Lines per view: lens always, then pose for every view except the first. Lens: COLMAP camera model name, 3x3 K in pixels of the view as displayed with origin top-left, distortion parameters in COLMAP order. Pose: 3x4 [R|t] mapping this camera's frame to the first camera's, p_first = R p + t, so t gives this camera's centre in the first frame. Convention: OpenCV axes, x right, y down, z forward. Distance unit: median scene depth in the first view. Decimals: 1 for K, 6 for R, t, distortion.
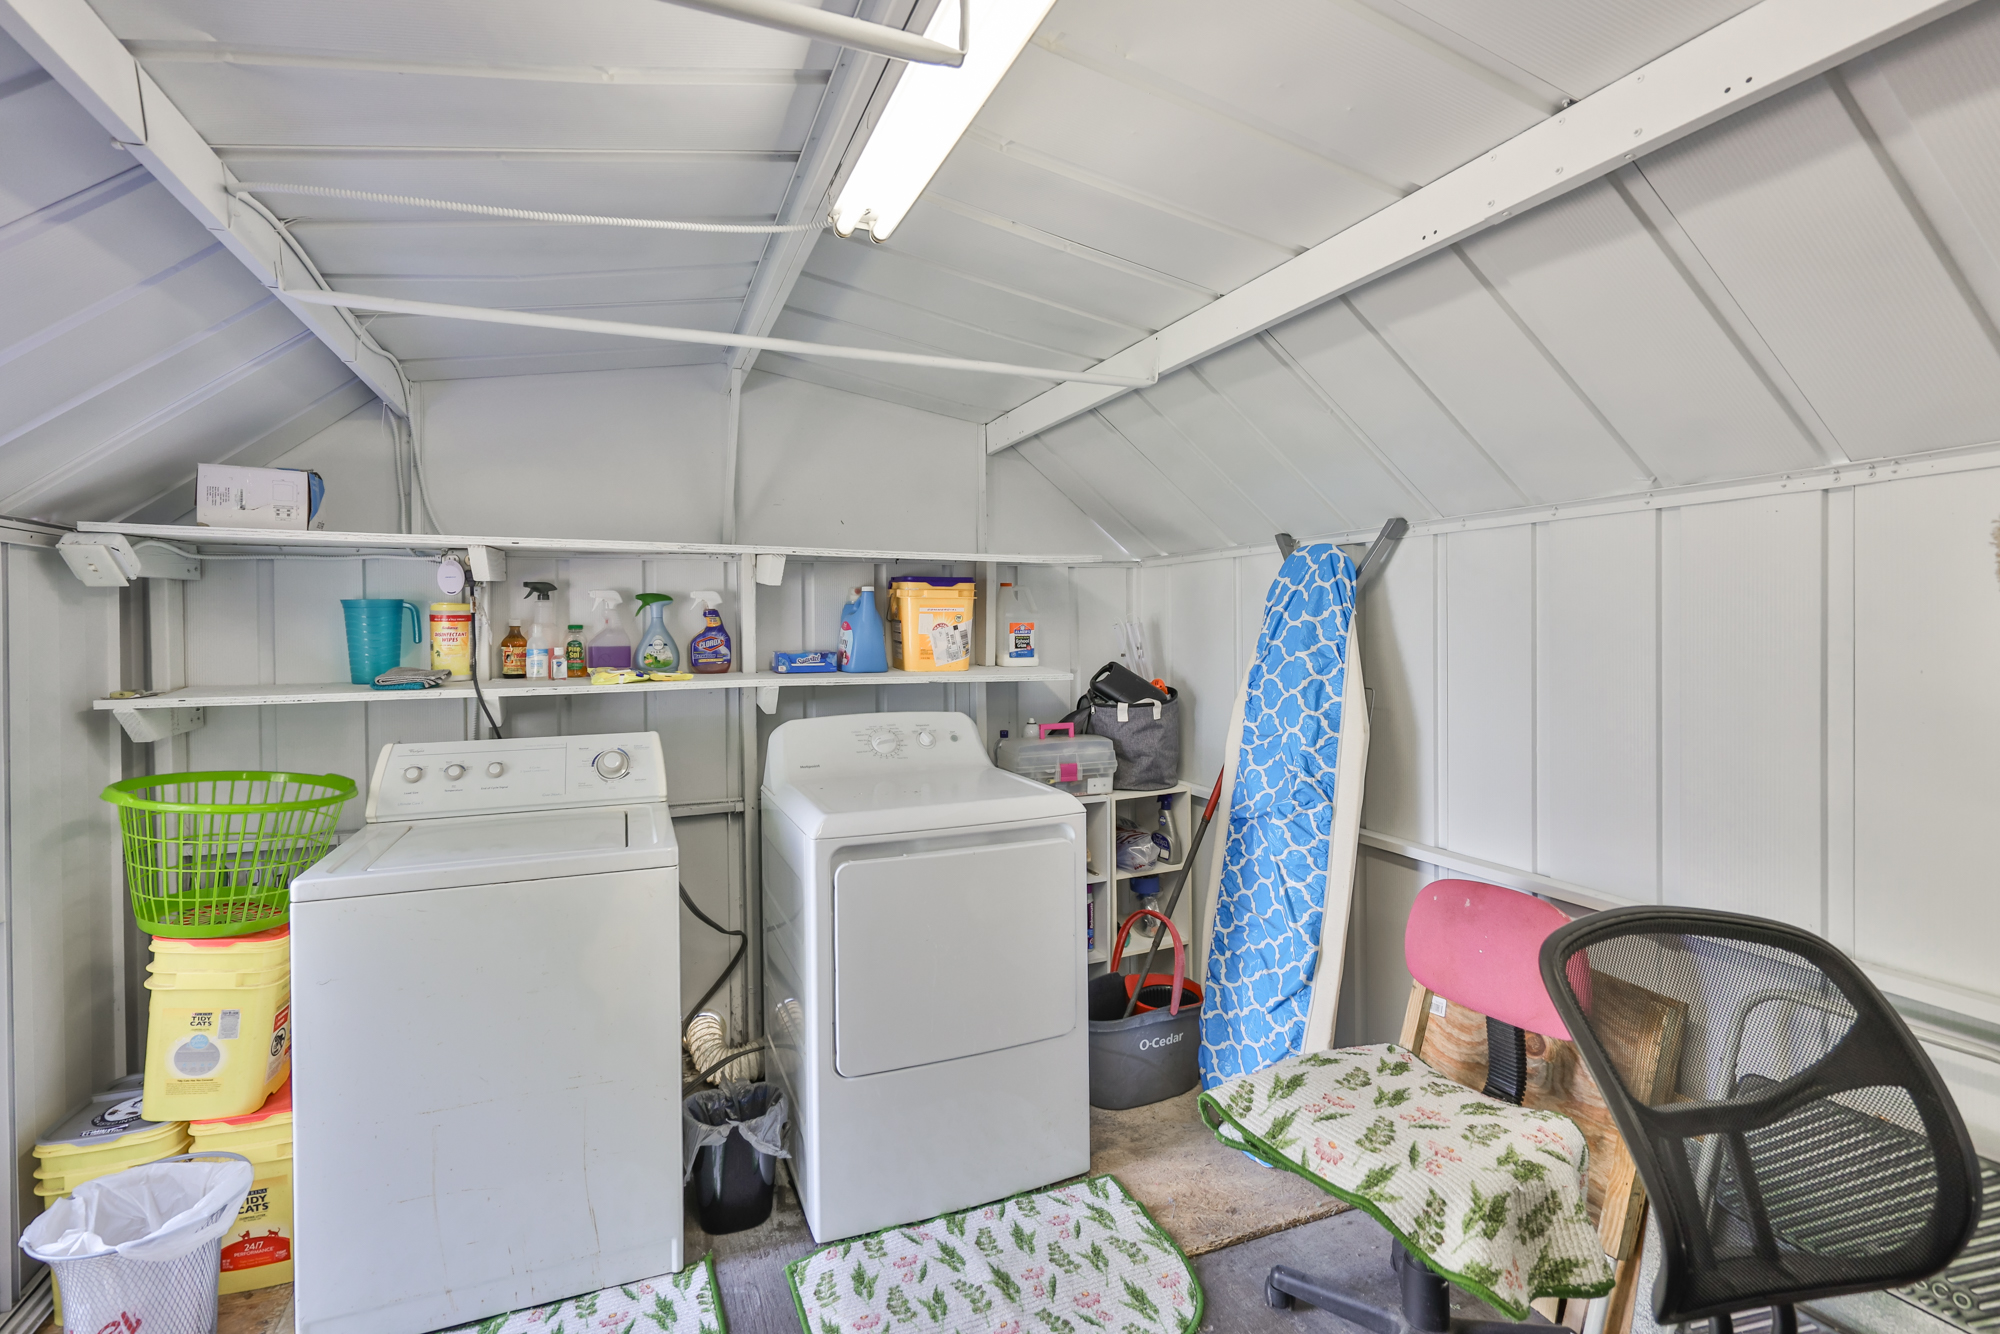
lens RADIAL K [[941.5, 0, 994.4], [0, 941.5, 634.6], [0, 0, 1]] dist [-0.000335, 0.000172]
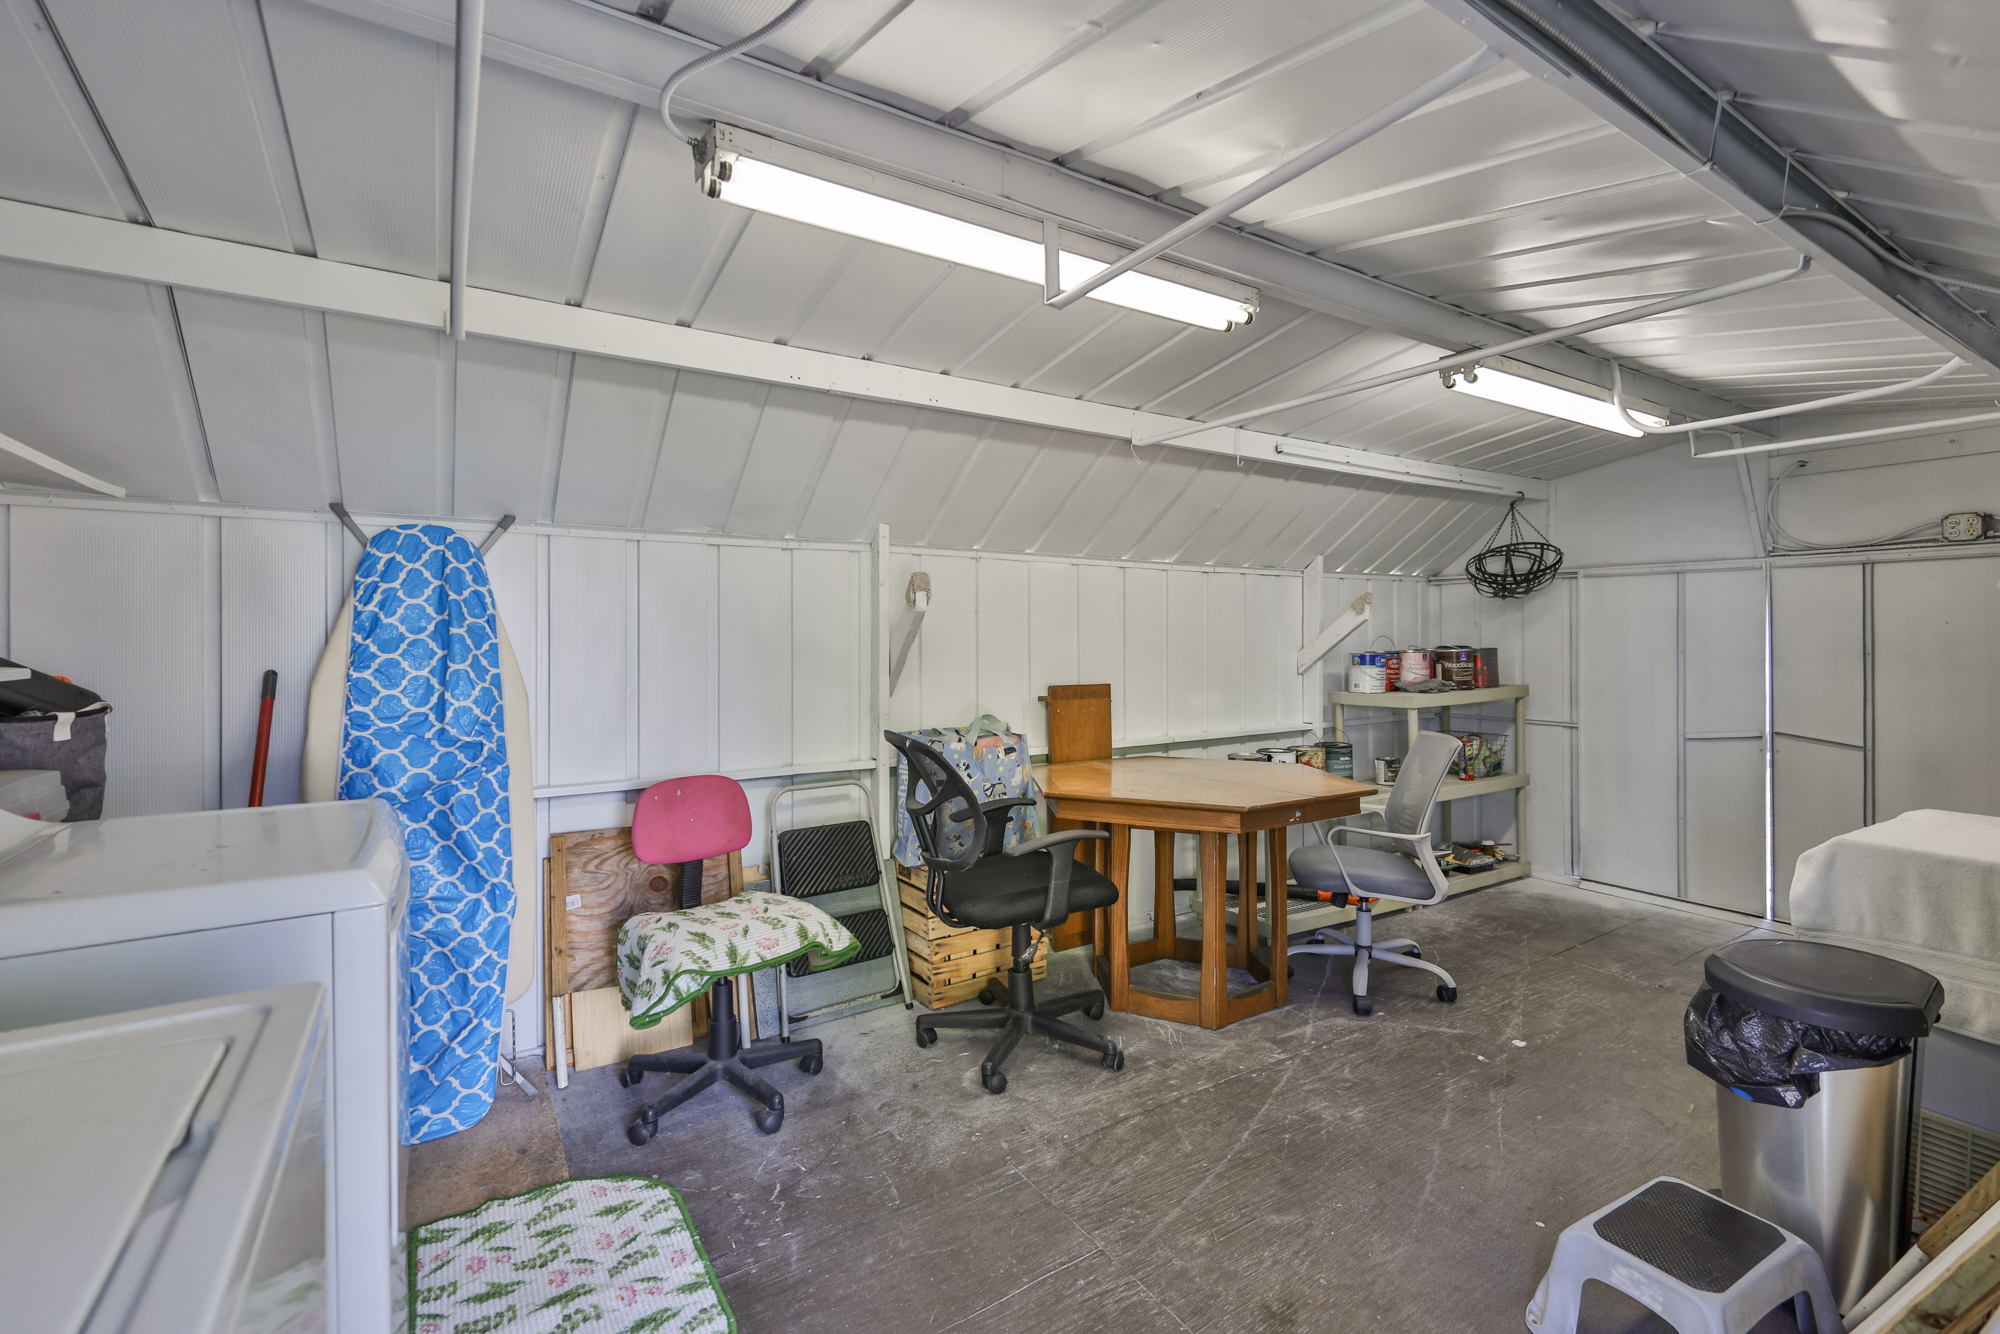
lens RADIAL K [[846.4, 0, 1000.8], [0, 846.4, 661.0], [0, 0, 1]] dist [-0.000684, 0.000611]
pose [[-0.202722, -0.020174, 0.979028, -0.883894], [0.013364, 0.999638, 0.023366, 0.049669], [-0.979145, 0.017821, -0.202379, 0.744111]]
